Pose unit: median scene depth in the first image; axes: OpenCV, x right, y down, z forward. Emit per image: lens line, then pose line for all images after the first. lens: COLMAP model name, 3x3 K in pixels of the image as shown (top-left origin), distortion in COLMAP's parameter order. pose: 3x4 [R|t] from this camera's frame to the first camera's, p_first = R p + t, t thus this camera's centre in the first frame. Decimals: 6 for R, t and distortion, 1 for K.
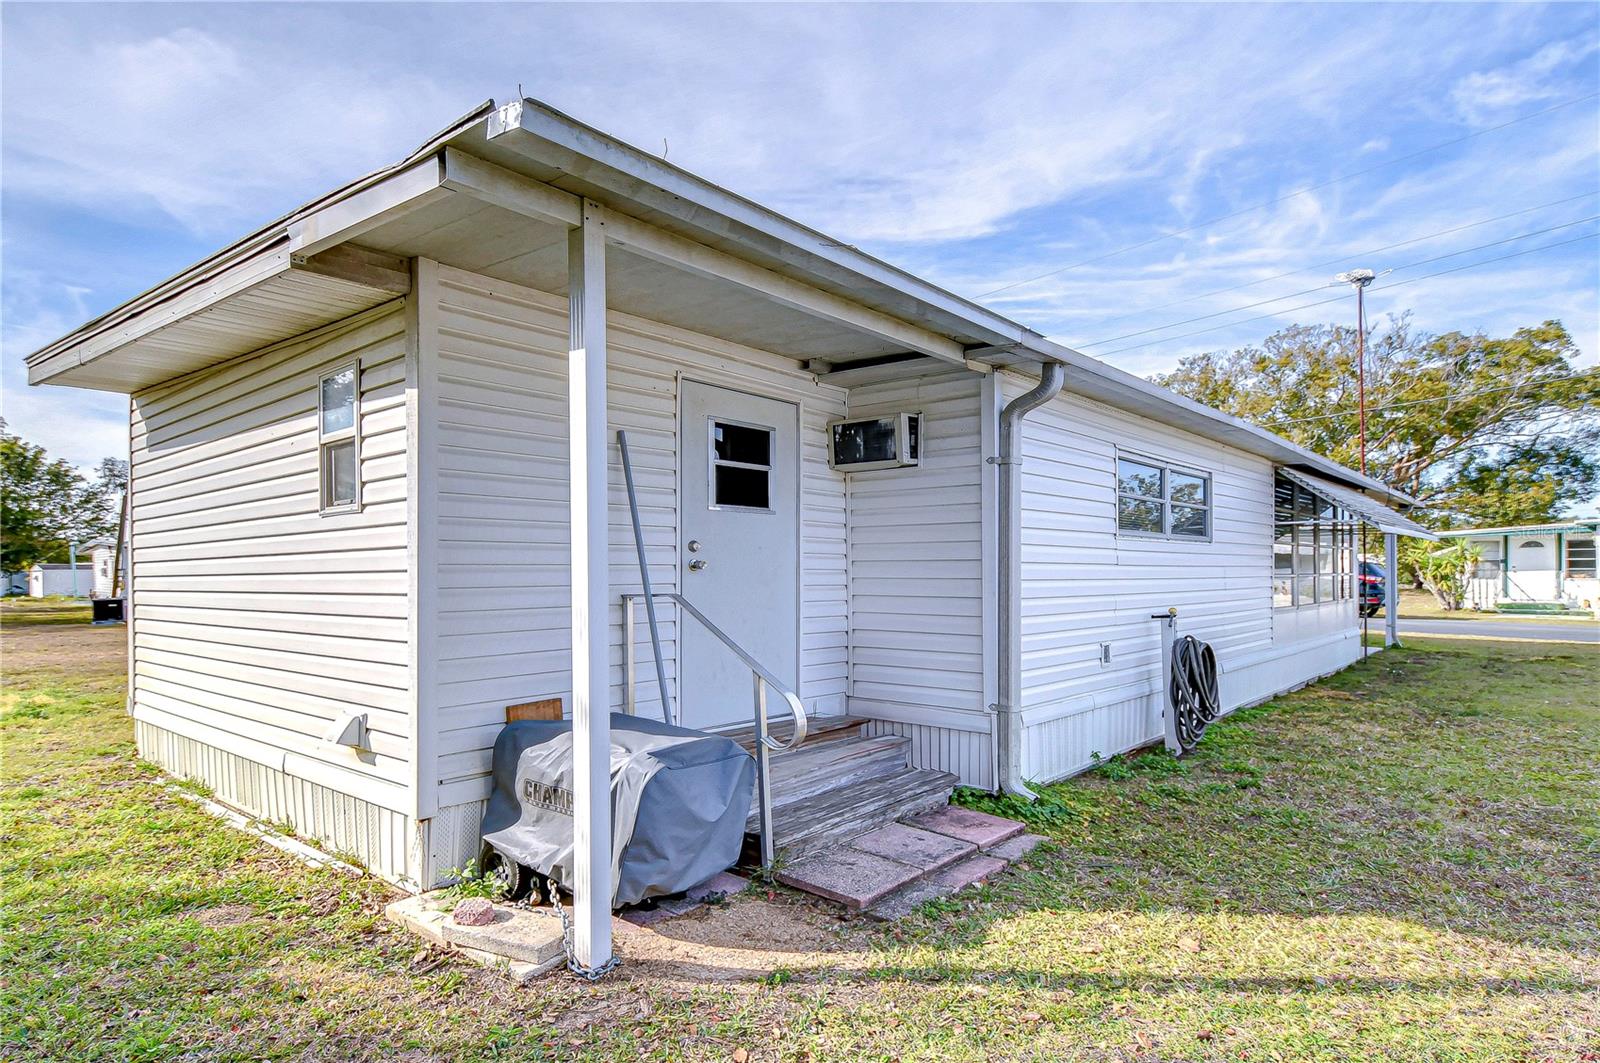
lens RADIAL K [[761.8, 0, 731.7], [0, 761.8, 578.6], [0, 0, 1]] dist [0.009834, -0.007705]
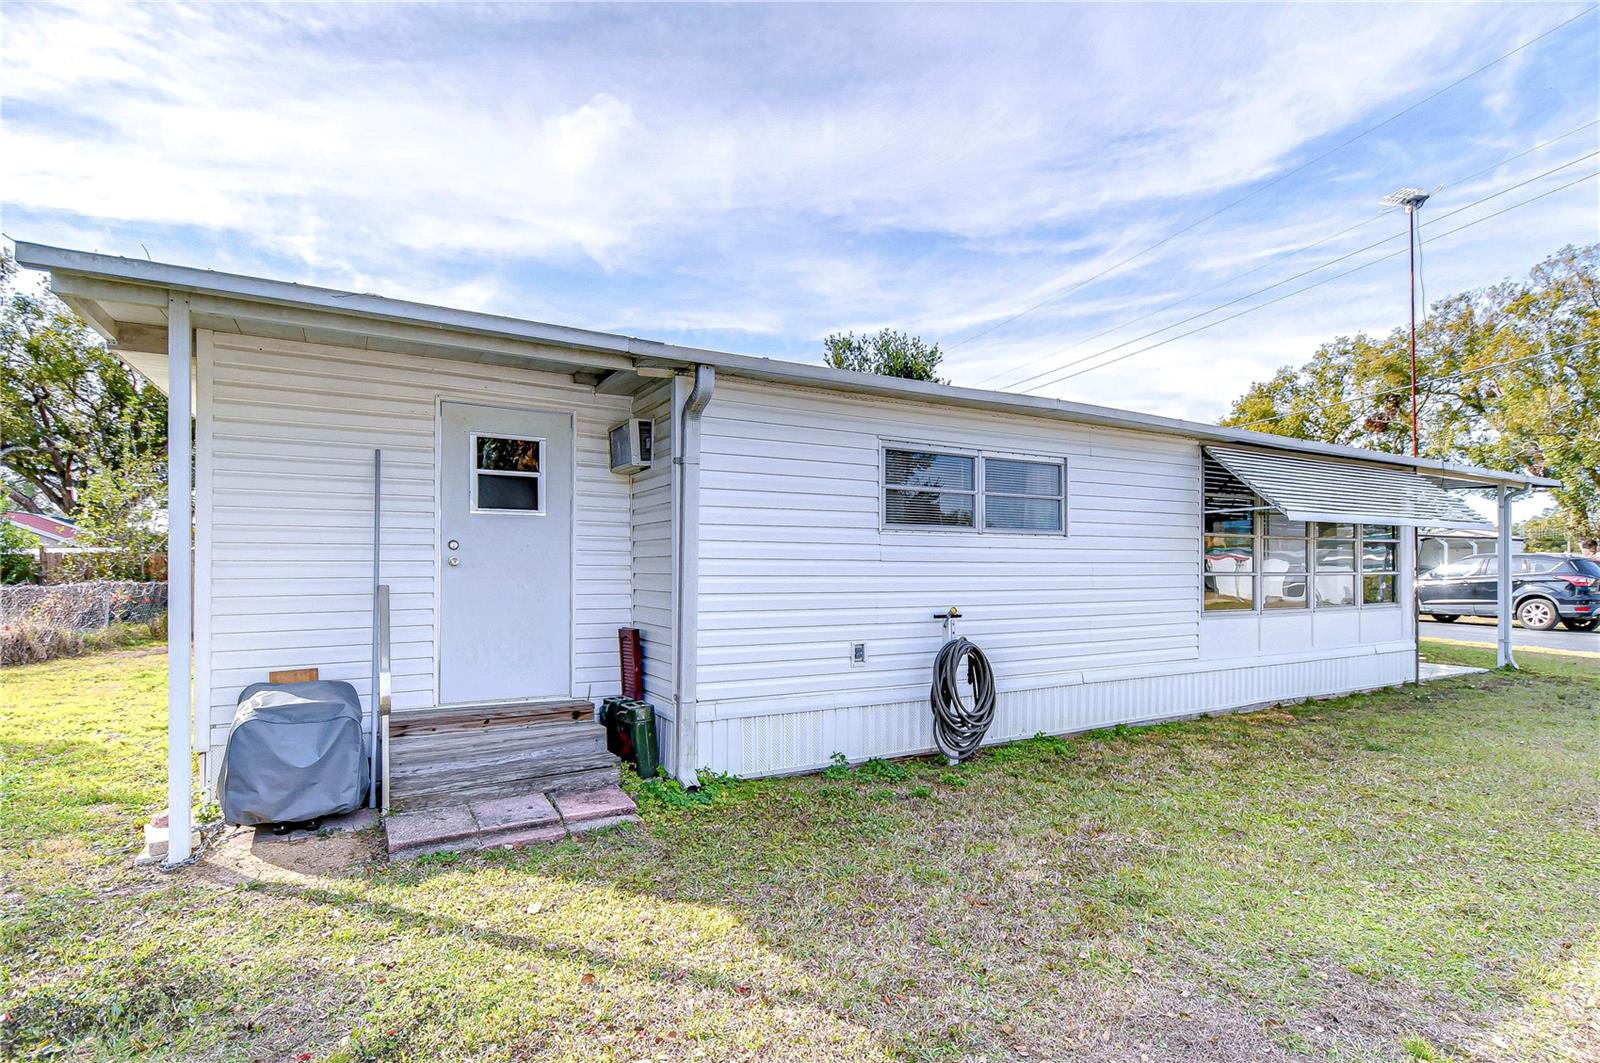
lens RADIAL K [[761.8, 0, 728.5], [0, 761.8, 568.1], [0, 0, 1]] dist [0.009834, -0.007705]
pose [[0.946006, 0.003199, -0.324135, 0.543344], [-0.006650, 0.999932, -0.009540, 0.001532], [0.324082, 0.011180, 0.945963, 0.025314]]
